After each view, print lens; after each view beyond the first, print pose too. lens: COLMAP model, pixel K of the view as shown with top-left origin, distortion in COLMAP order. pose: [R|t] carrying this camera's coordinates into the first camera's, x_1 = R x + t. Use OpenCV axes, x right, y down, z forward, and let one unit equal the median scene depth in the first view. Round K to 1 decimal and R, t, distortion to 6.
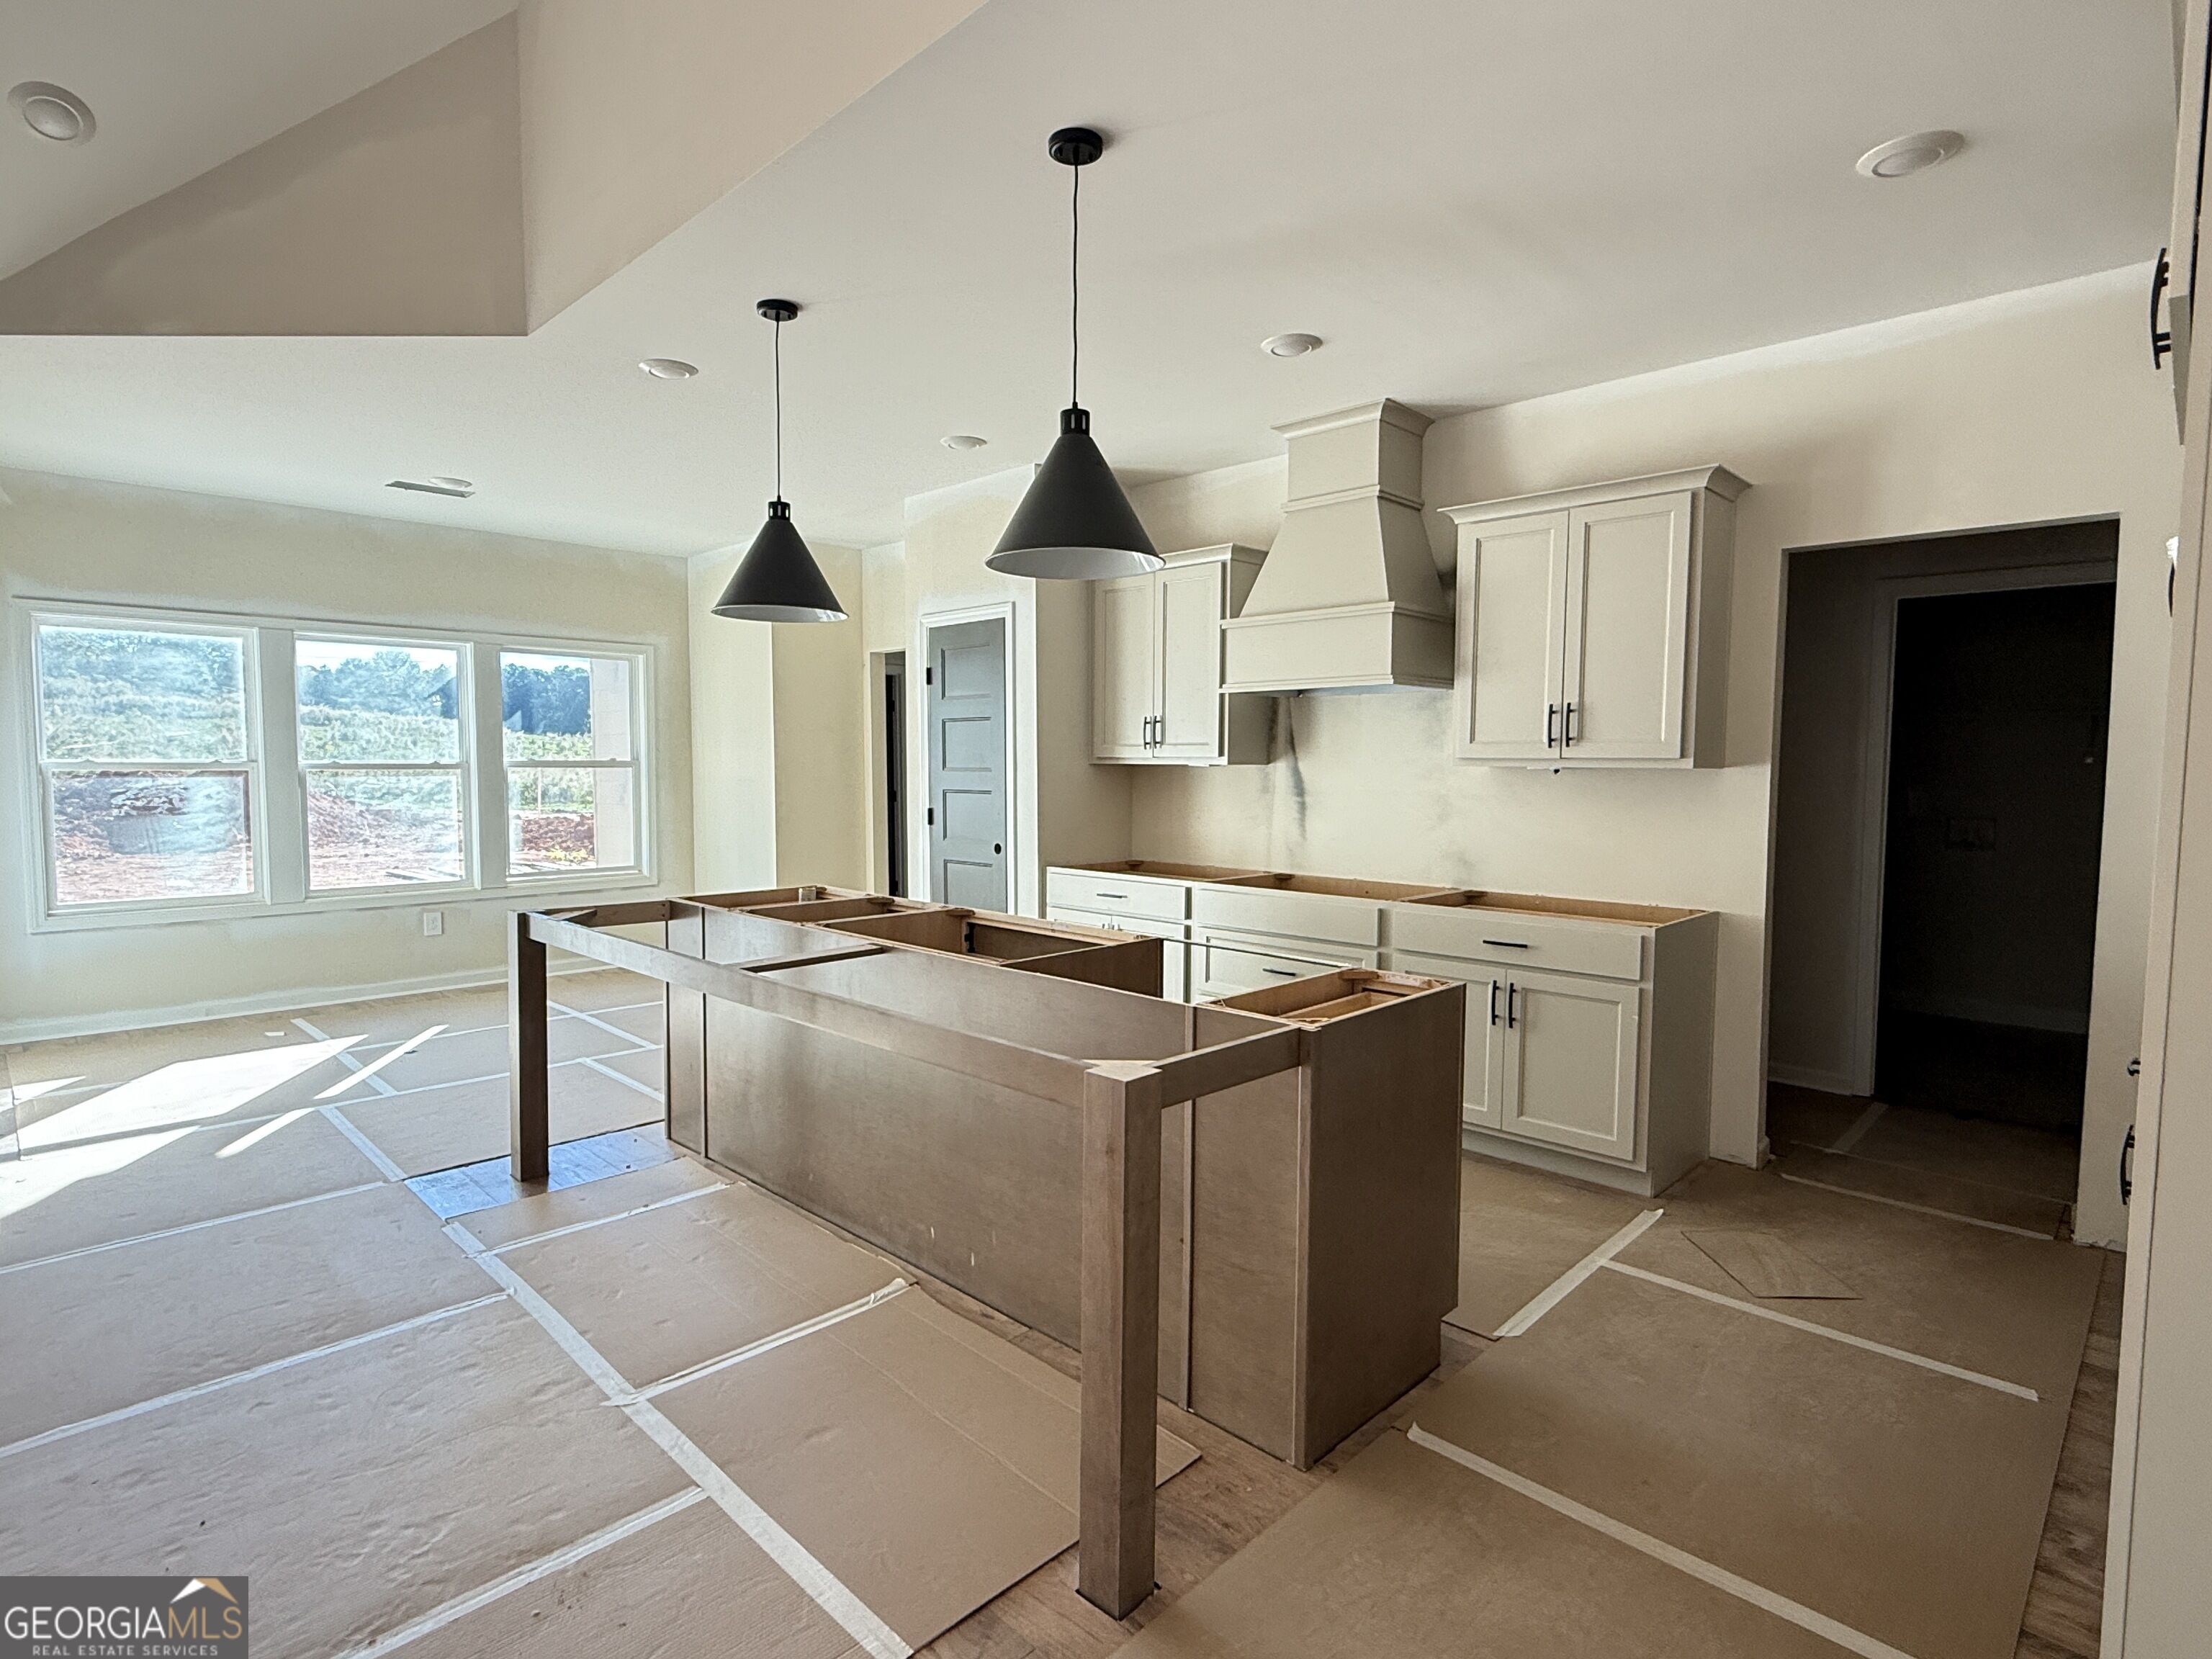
lens RADIAL K [[1127.1, 0, 1101.4], [0, 1127.1, 833.5], [0, 0, 1]] dist [-0.003578, 0.001805]
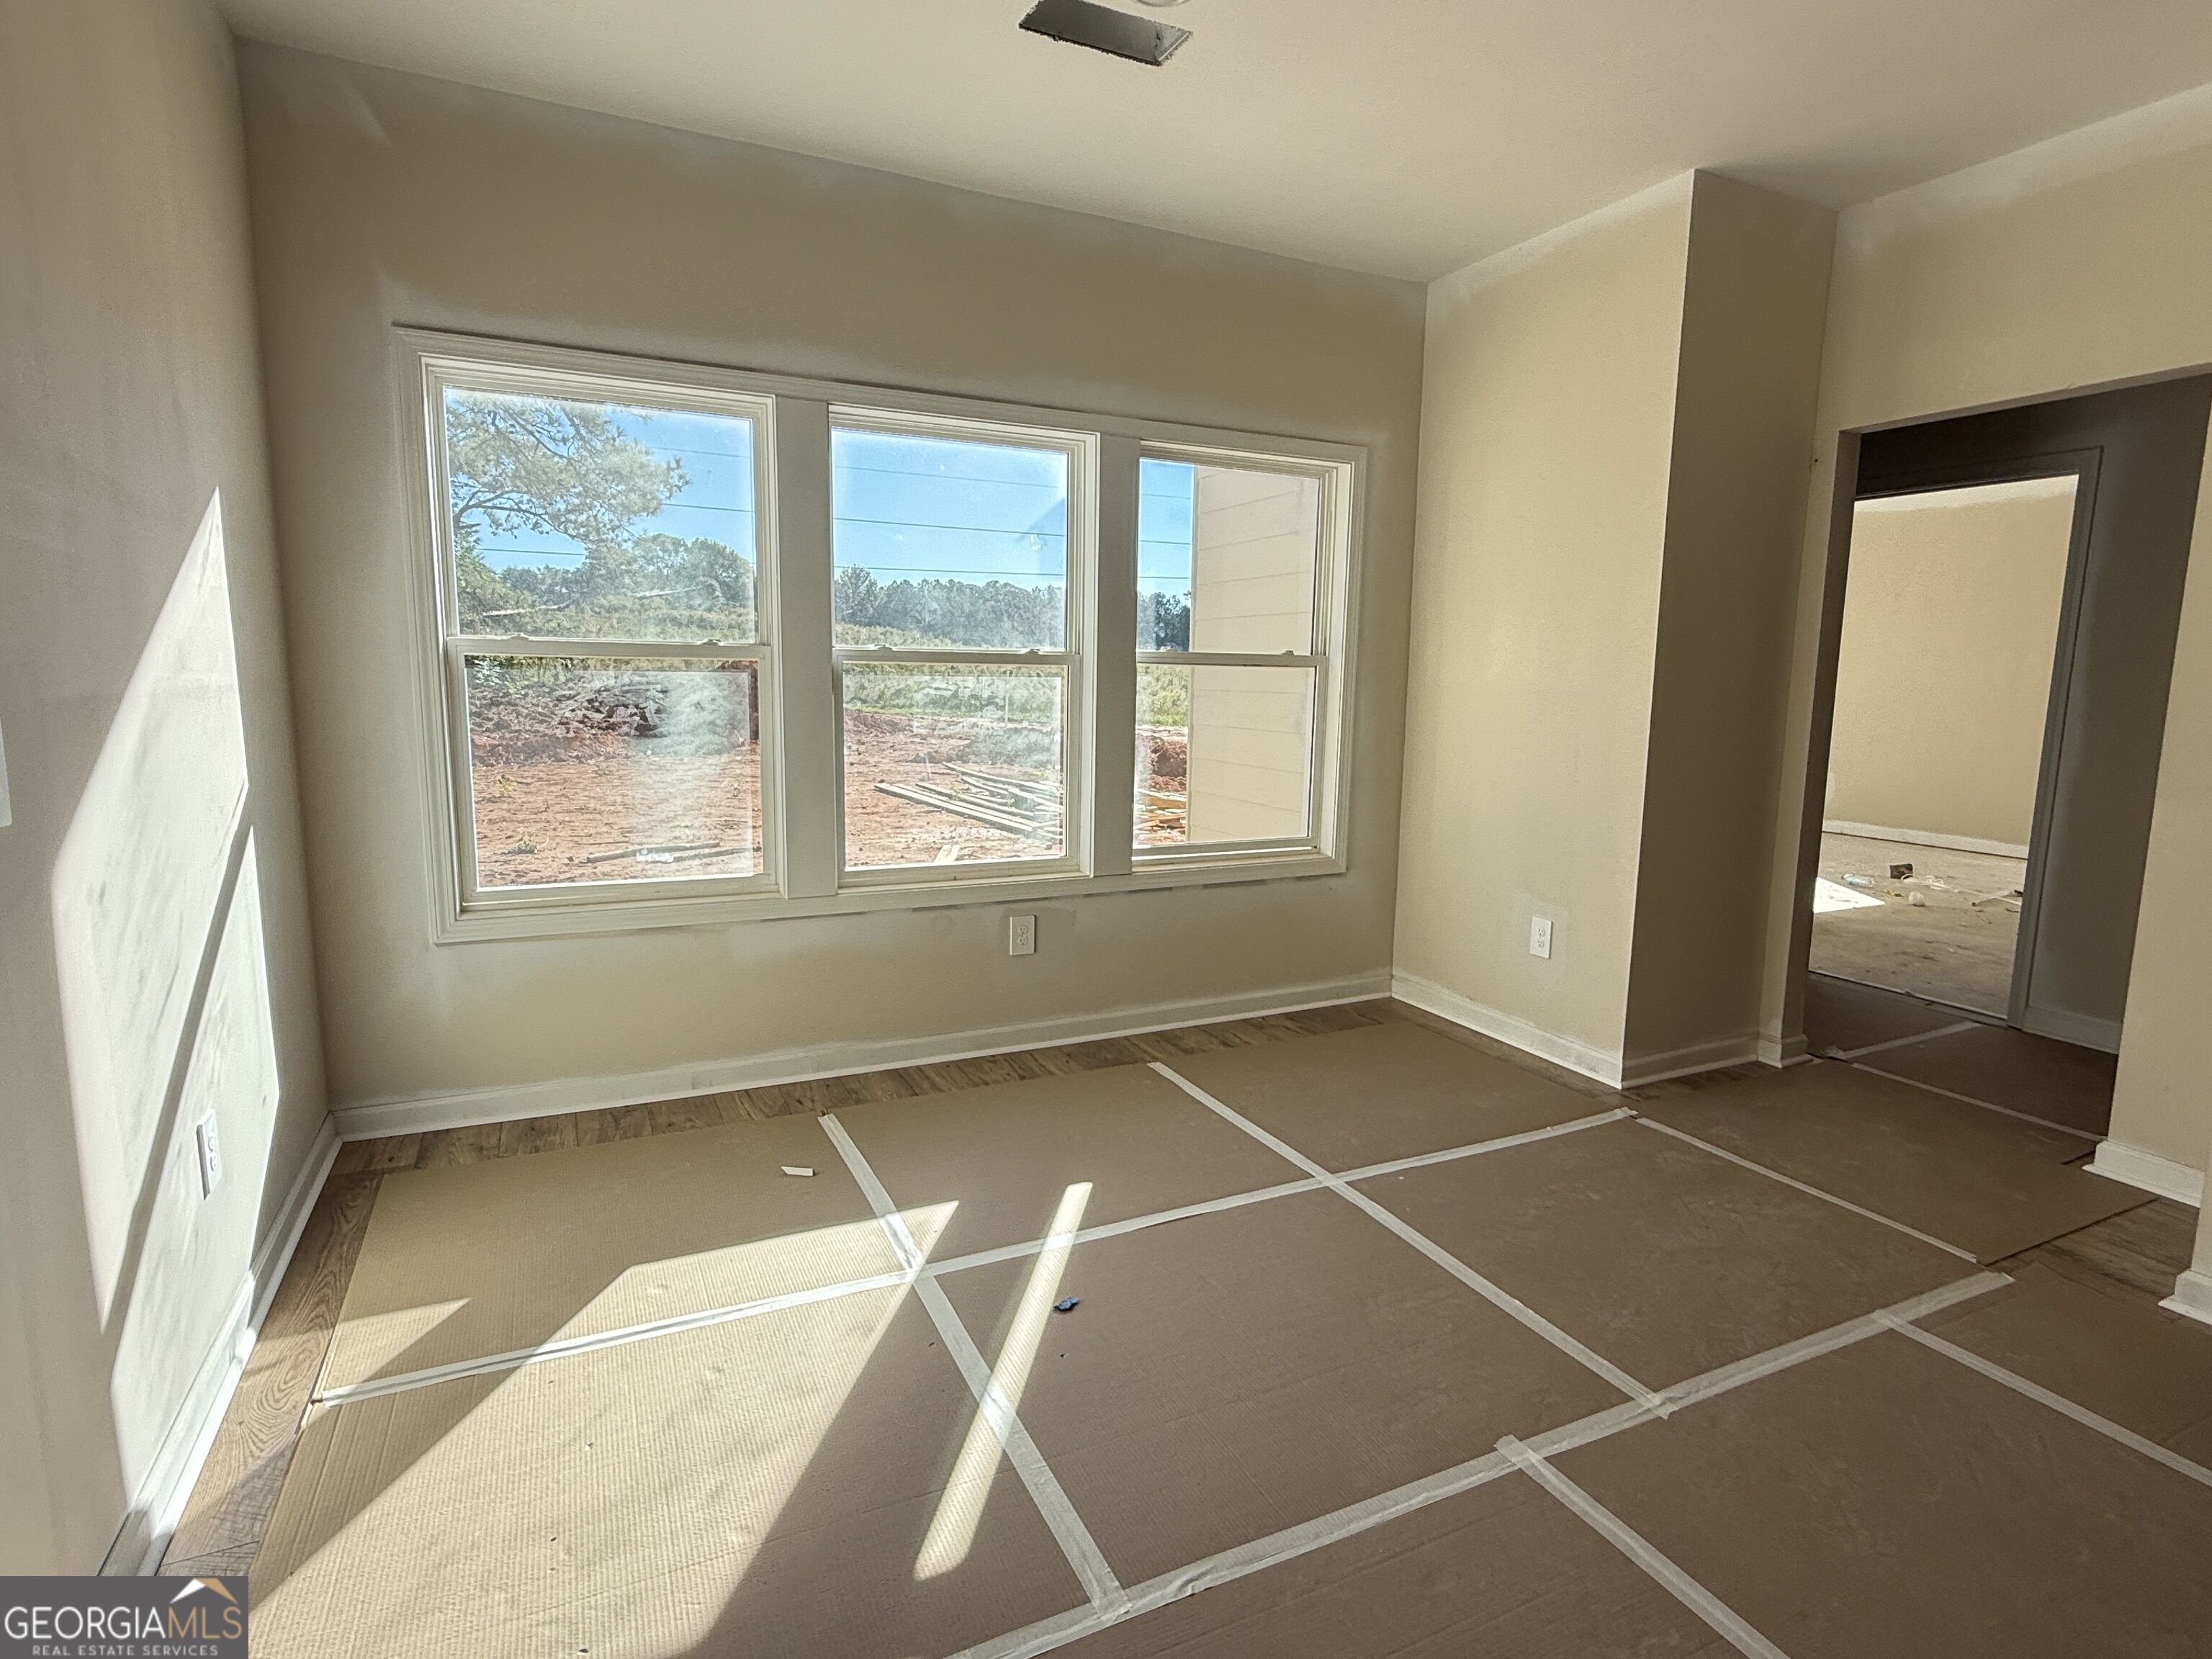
lens RADIAL K [[1127.1, 0, 1099.9], [0, 1127.1, 833.6], [0, 0, 1]] dist [-0.003578, 0.001805]
pose [[0.940240, 0.060137, -0.335159, -0.419129], [-0.034632, 0.996066, 0.081566, -0.022621], [0.338745, -0.065084, 0.938624, 0.544823]]
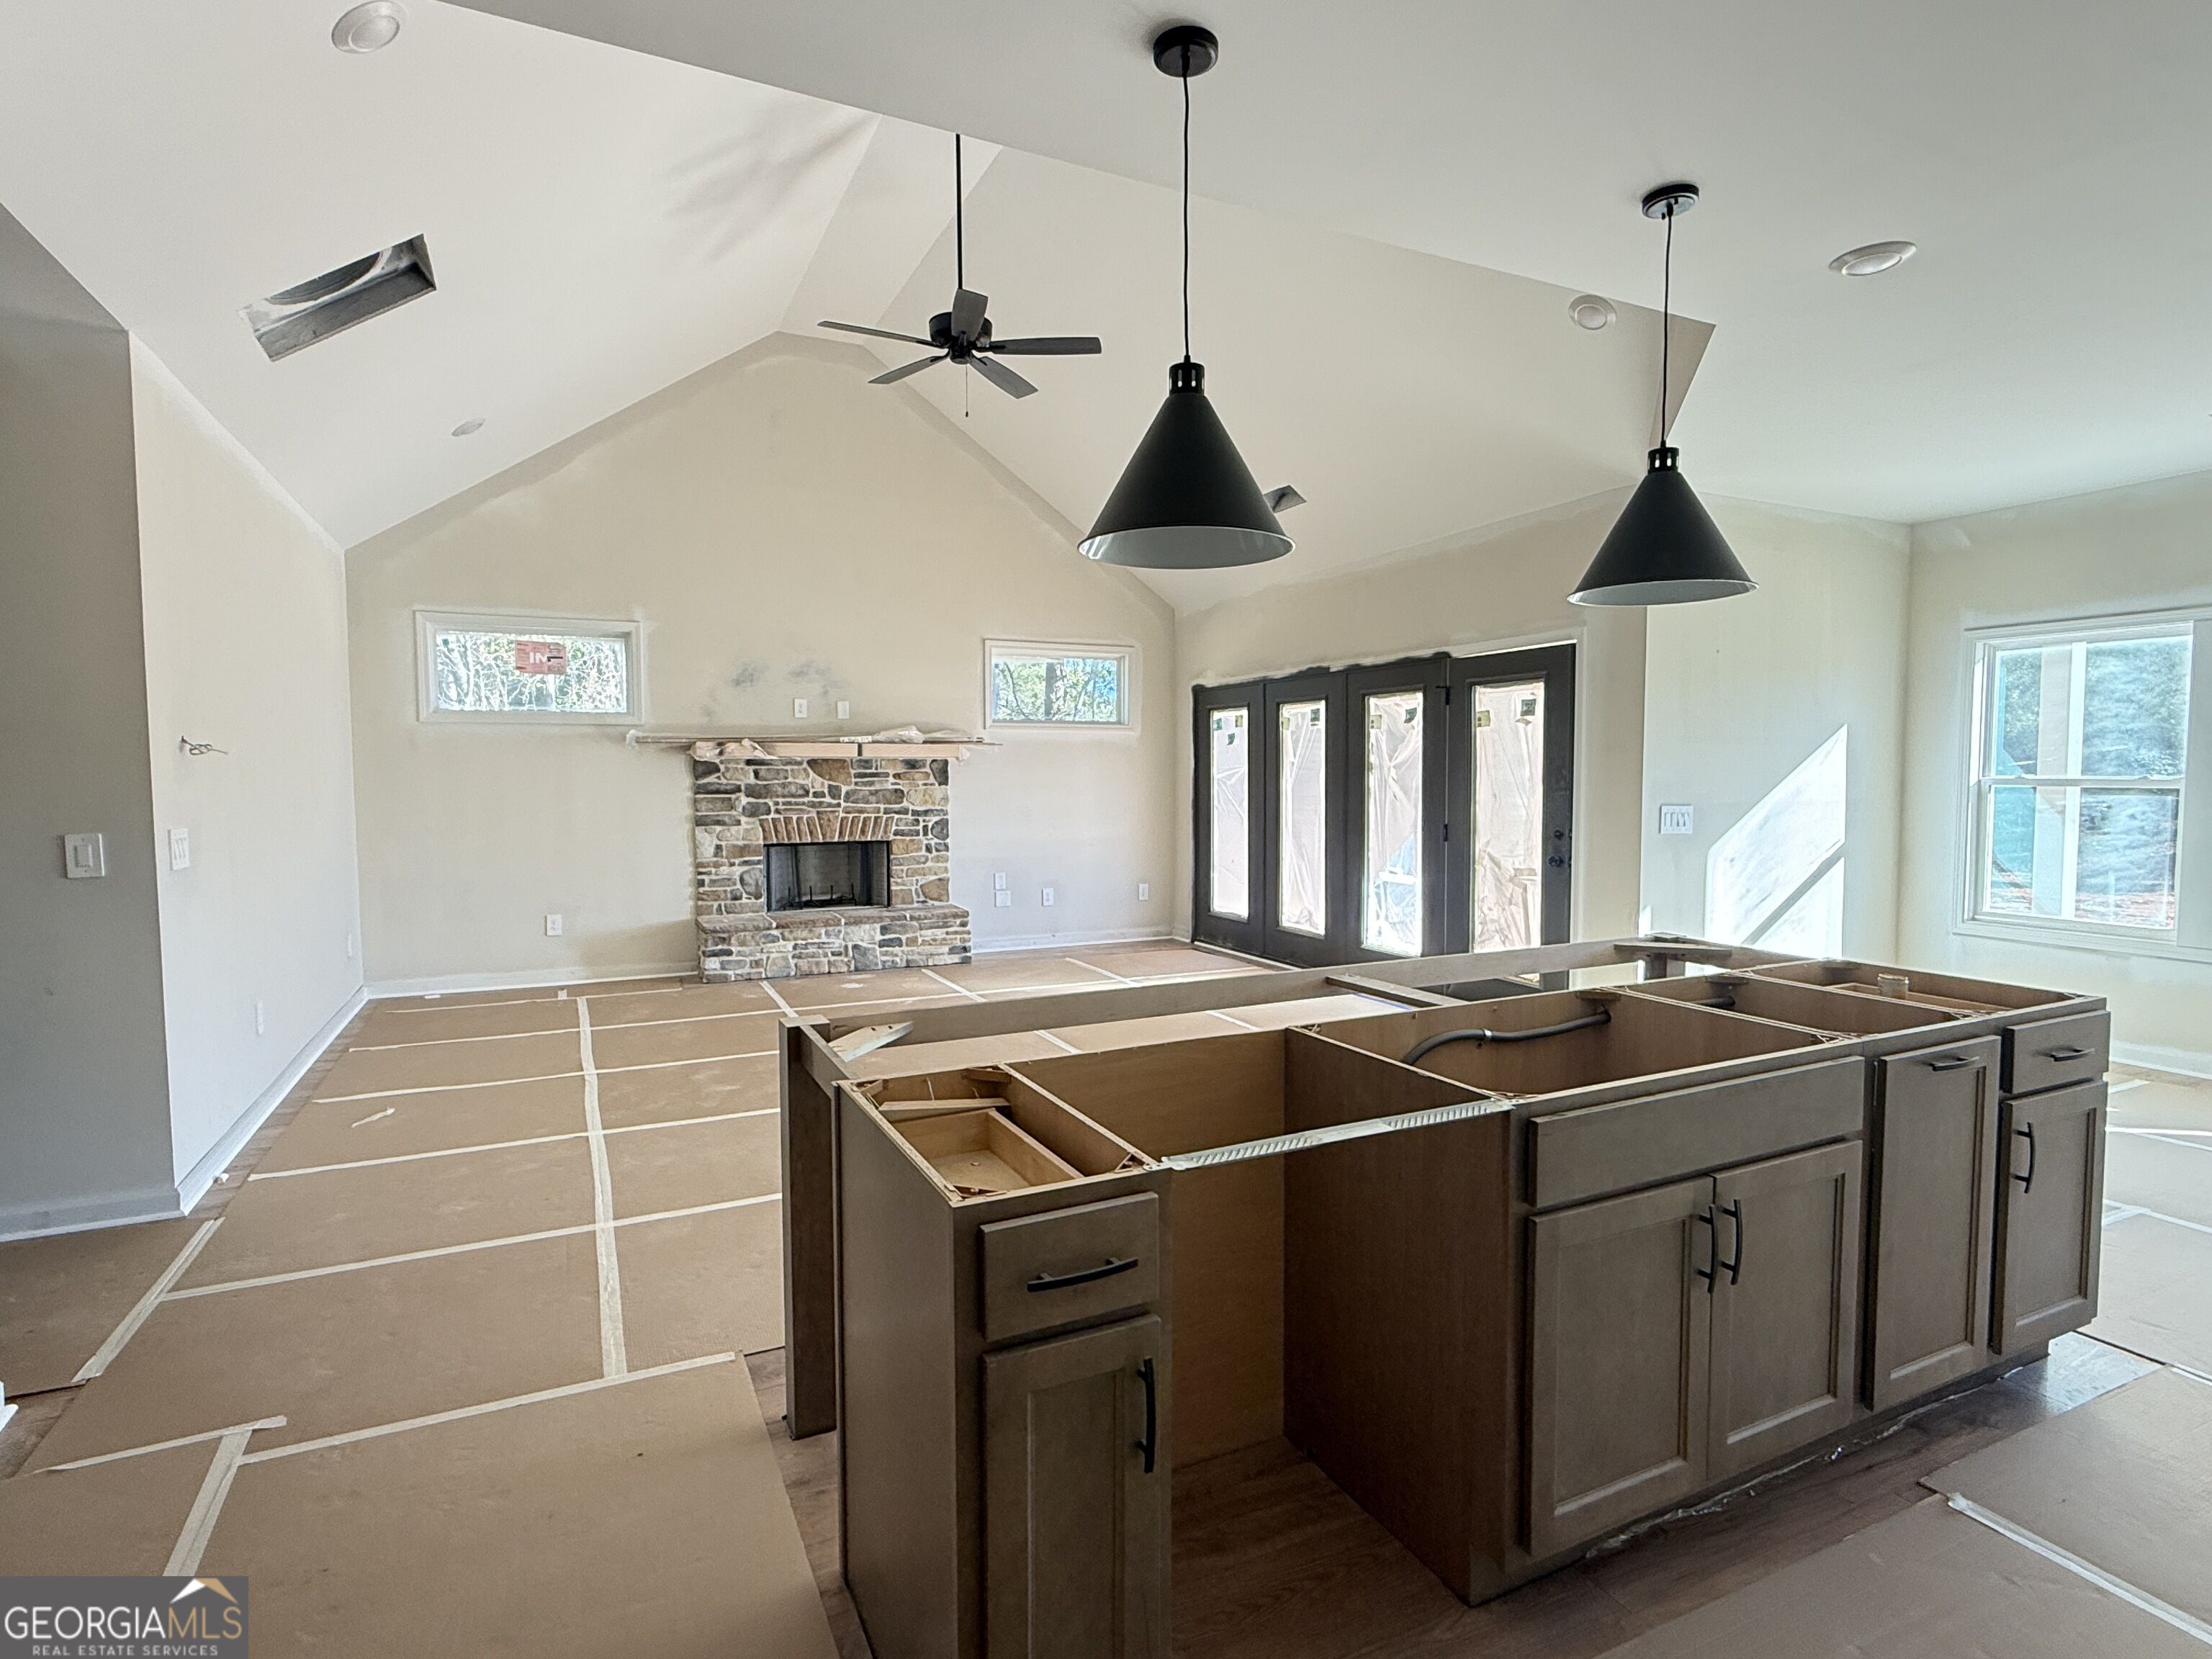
lens RADIAL K [[1127.1, 0, 1101.6], [0, 1127.1, 835.4], [0, 0, 1]] dist [-0.003578, 0.001805]
pose [[-0.338201, 0.048524, -0.939822, 0.344658], [-0.057150, 0.995768, 0.071978, -0.036148], [0.939337, 0.078054, -0.333996, 0.535243]]
